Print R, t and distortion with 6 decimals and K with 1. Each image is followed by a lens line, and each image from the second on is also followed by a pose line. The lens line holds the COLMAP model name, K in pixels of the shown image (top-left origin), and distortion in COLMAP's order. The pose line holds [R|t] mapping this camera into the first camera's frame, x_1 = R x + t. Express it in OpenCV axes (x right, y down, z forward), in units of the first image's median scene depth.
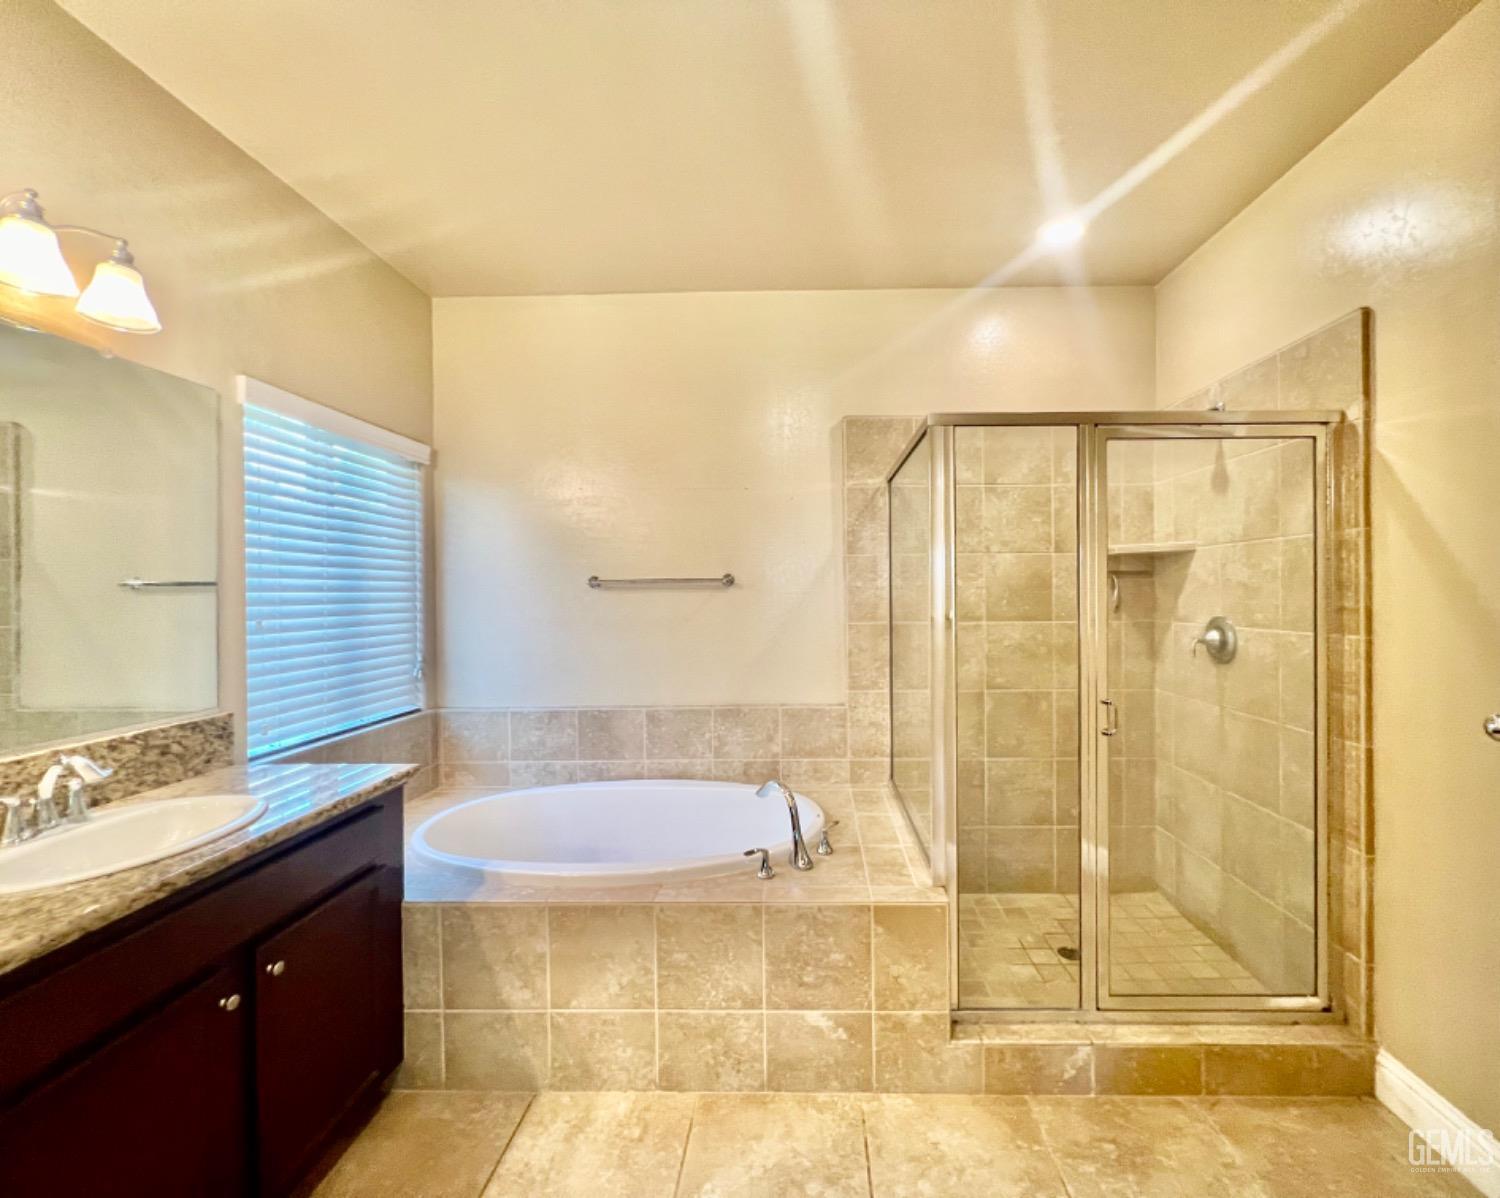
lens RADIAL K [[647.2, 0, 799.0], [0, 647.2, 600.6], [0, 0, 1]] dist [-0.000828, 0.002495]
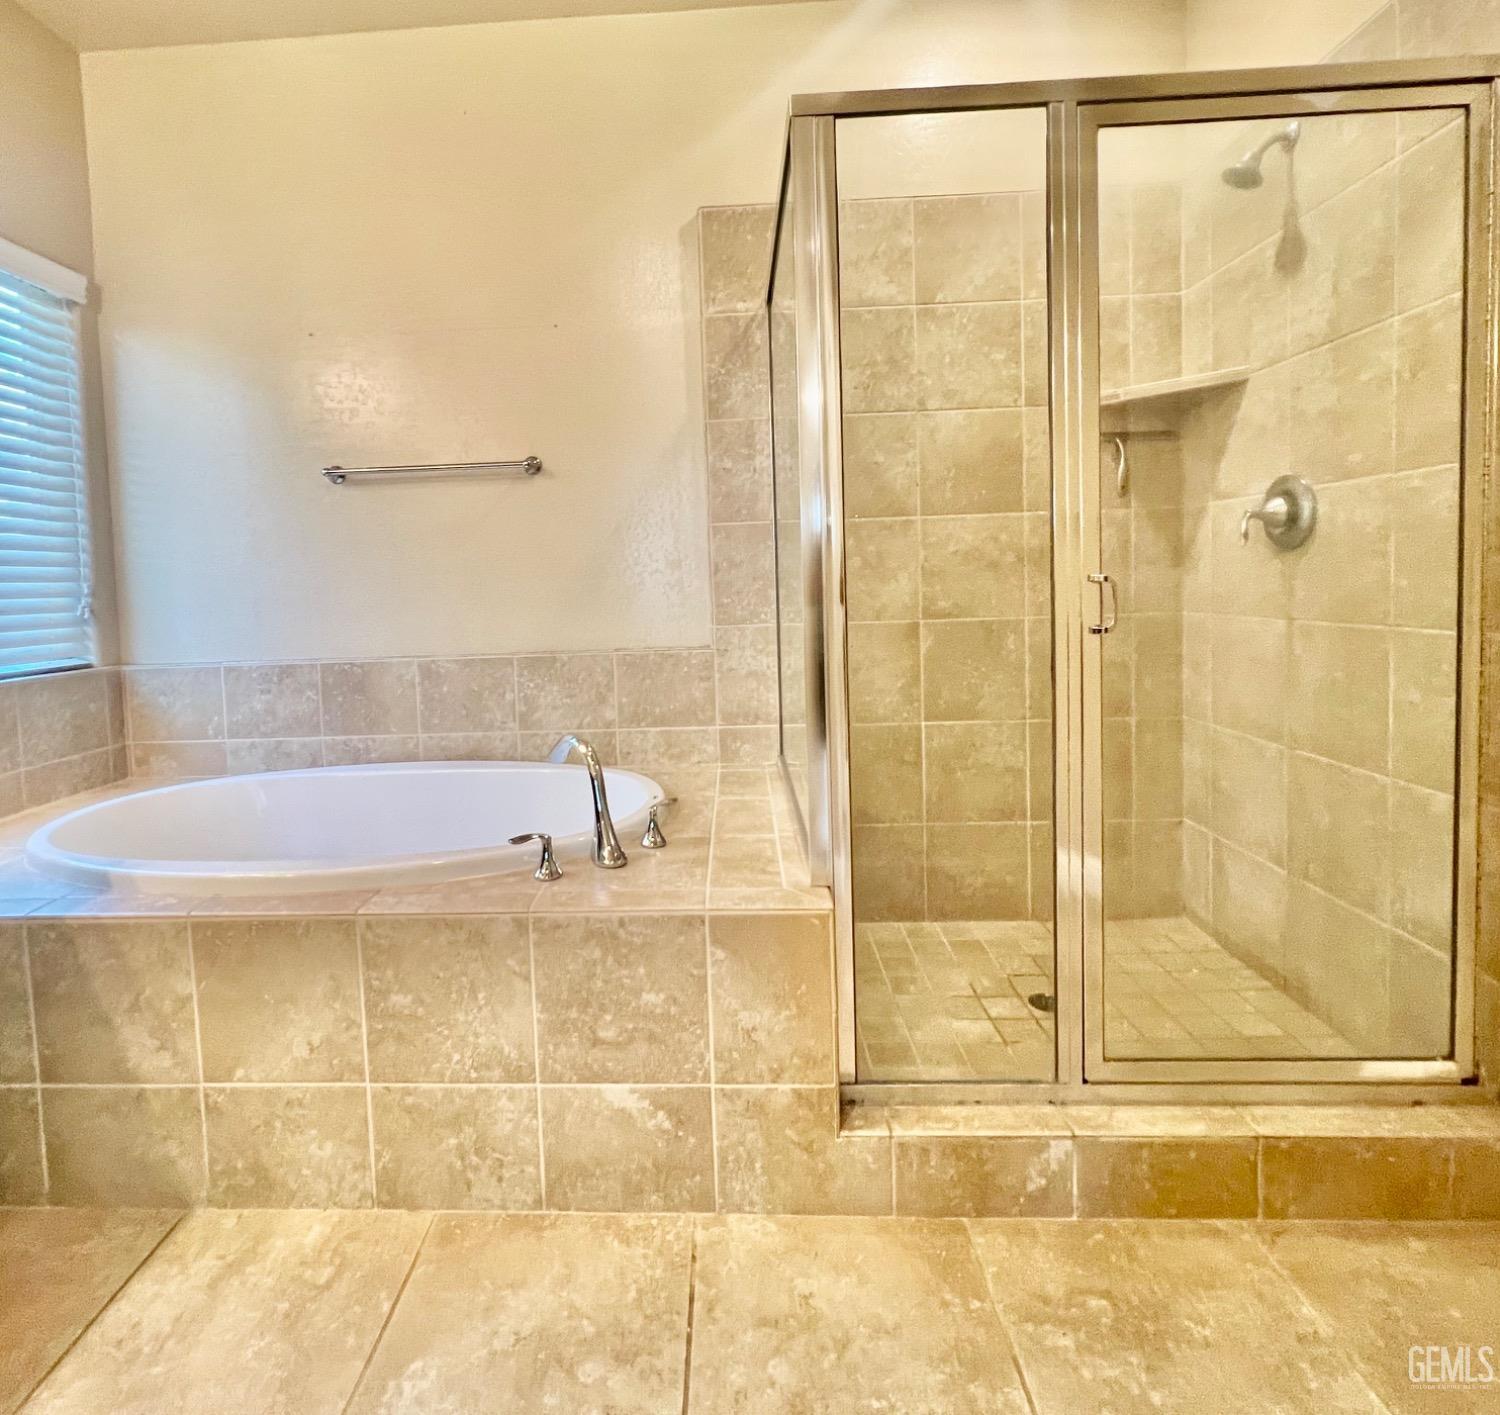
lens RADIAL K [[828.1, 0, 690.6], [0, 828.1, 625.0], [0, 0, 1]] dist [-0.001535, 0.002278]
pose [[0.999171, -0.021214, -0.034749, 0.125982], [0.022690, 0.998833, 0.042638, 0.158292], [0.033804, -0.043391, 0.998486, 0.224712]]
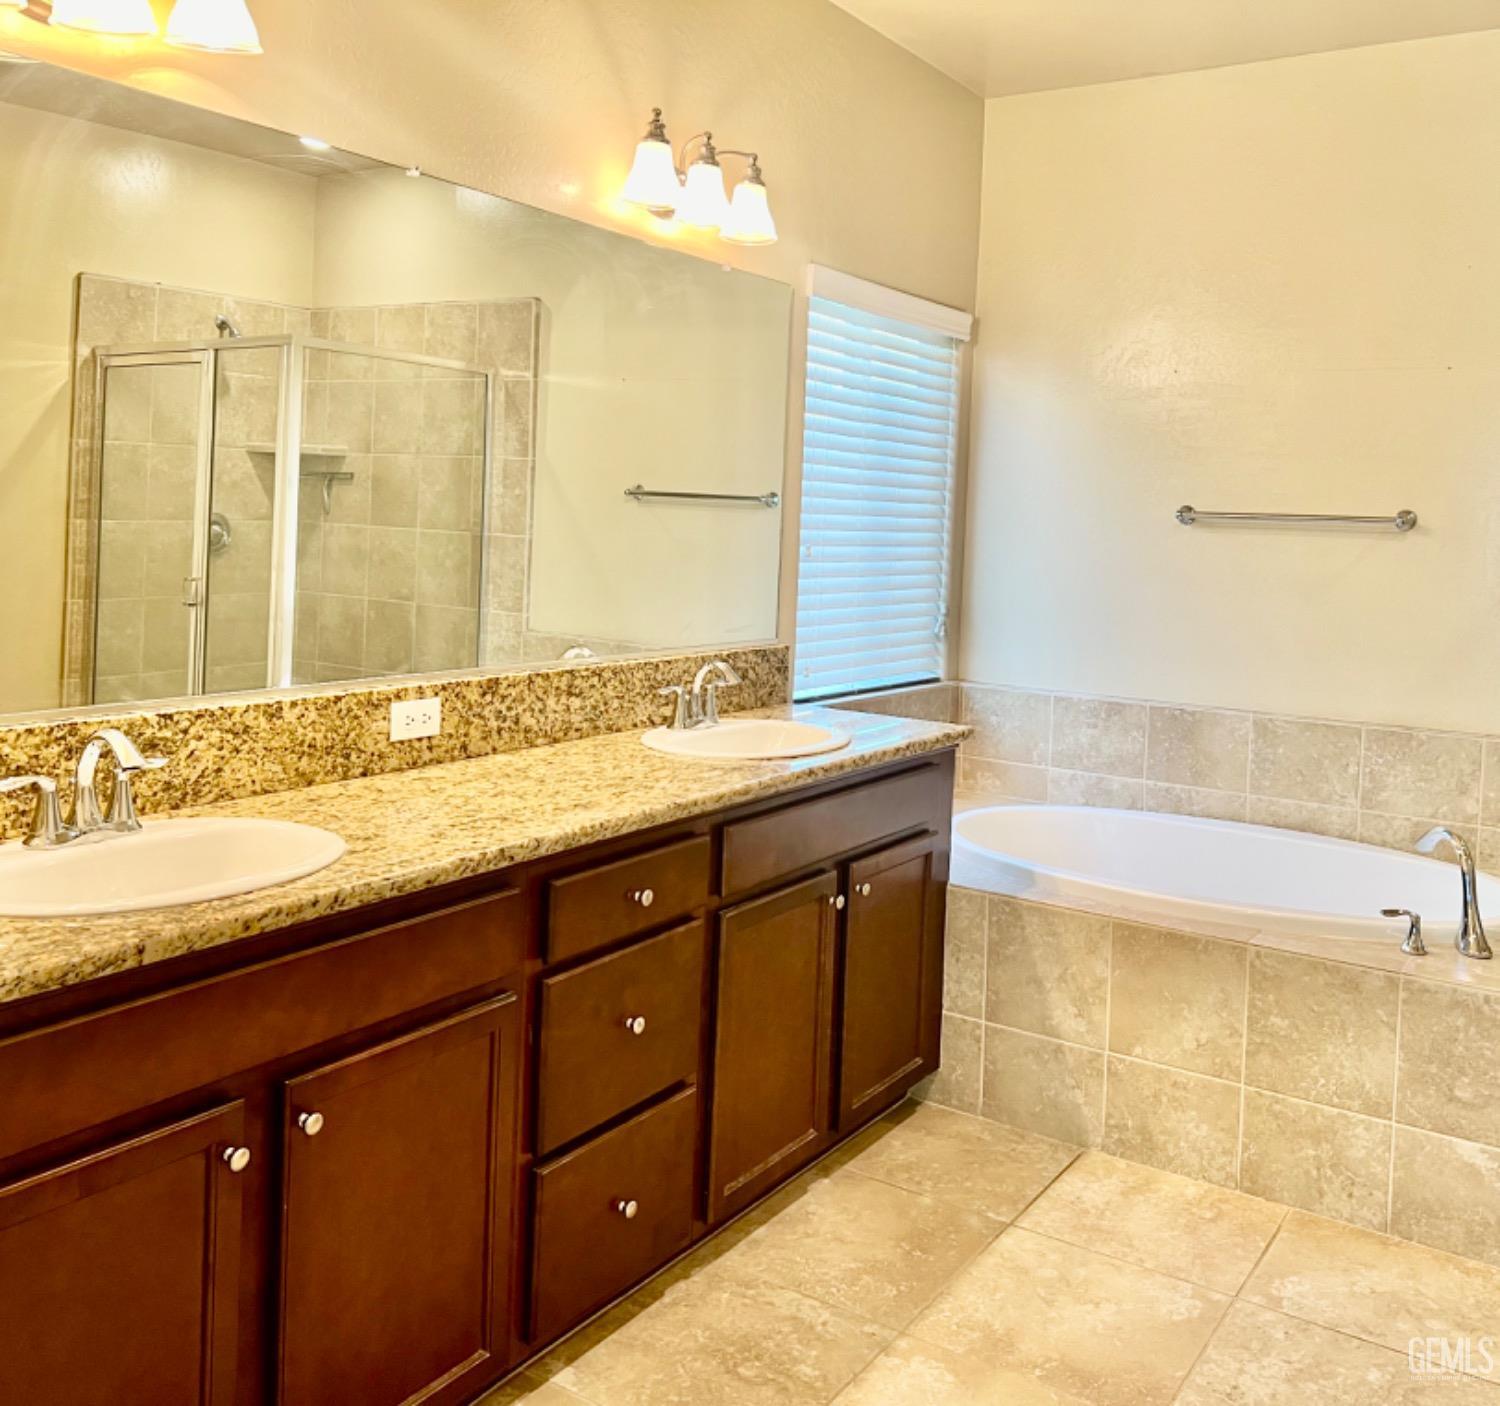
lens RADIAL K [[1416.8, 0, 817.2], [0, 1416.8, 572.1], [0, 0, 1]] dist [0.017976, 0.000000]
pose [[0.855201, 0.065369, -0.514157, 0.168725], [-0.054627, 0.997858, 0.036004, -0.002116], [0.515409, -0.002703, 0.856940, -0.673815]]
